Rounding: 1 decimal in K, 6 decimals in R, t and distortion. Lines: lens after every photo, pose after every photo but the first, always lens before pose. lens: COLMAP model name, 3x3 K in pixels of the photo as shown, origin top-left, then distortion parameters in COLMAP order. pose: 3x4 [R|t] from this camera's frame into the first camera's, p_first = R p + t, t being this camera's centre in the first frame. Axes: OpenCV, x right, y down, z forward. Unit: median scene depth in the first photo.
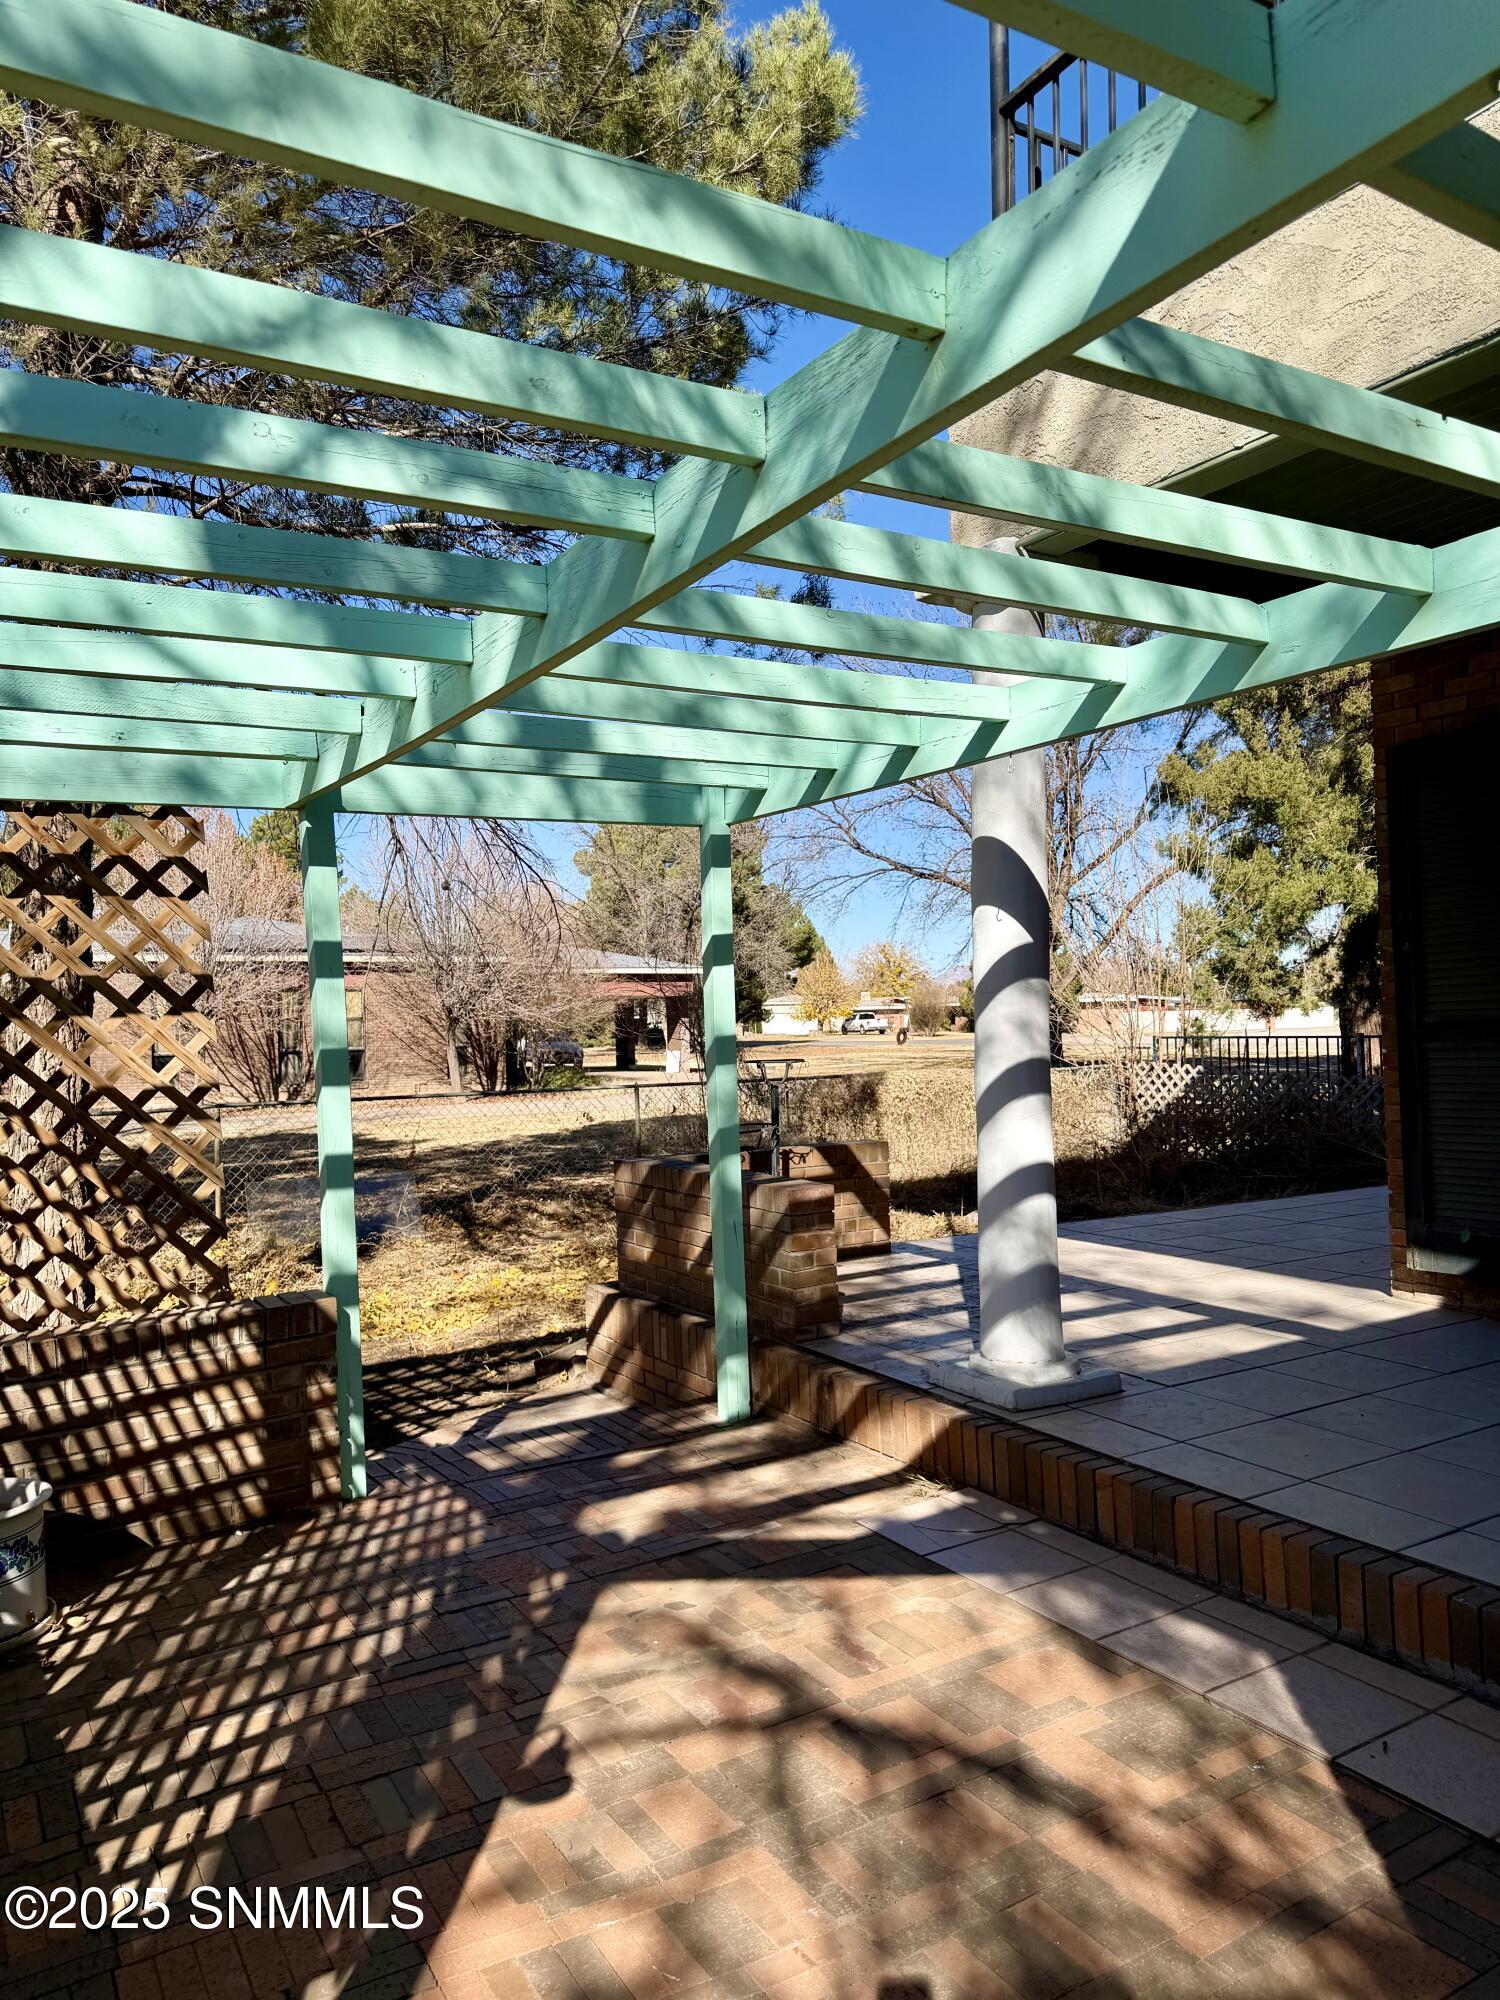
lens RADIAL K [[1417.4, 0, 738.7], [0, 1417.4, 989.7], [0, 0, 1]] dist [0.055242, -0.066828]
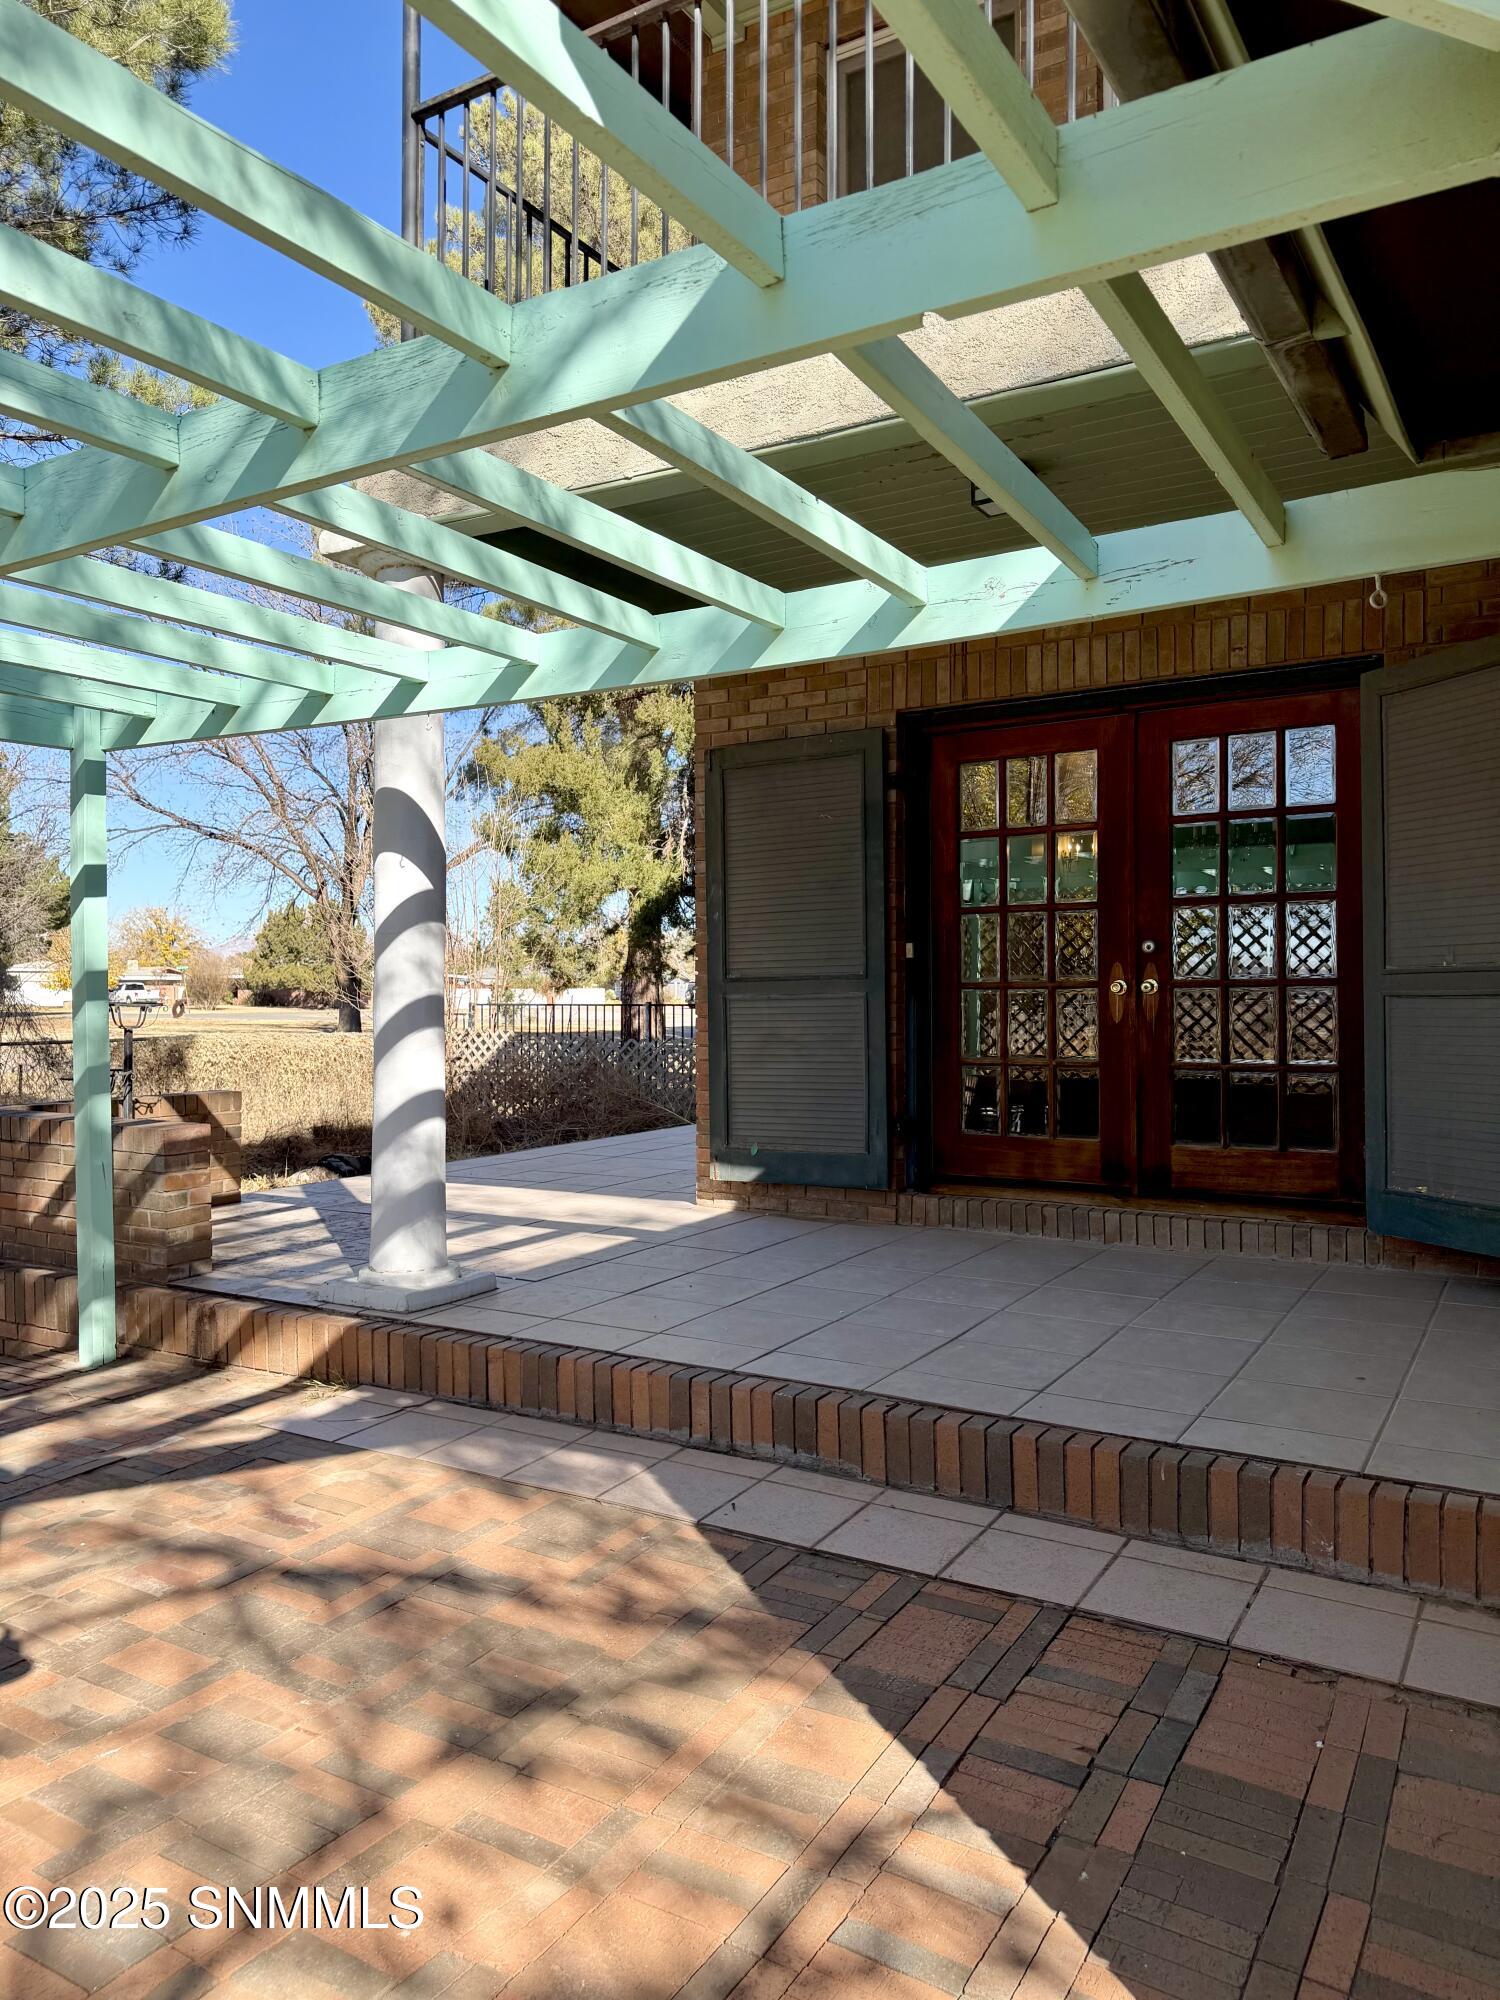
lens RADIAL K [[1417.4, 0, 760.3], [0, 1417.4, 980.7], [0, 0, 1]] dist [0.055242, -0.066828]
pose [[0.875120, 0.026322, 0.483190, -0.124024], [-0.030837, 0.999523, 0.001401, 0.035128], [-0.482923, -0.016126, 0.875514, -0.104532]]
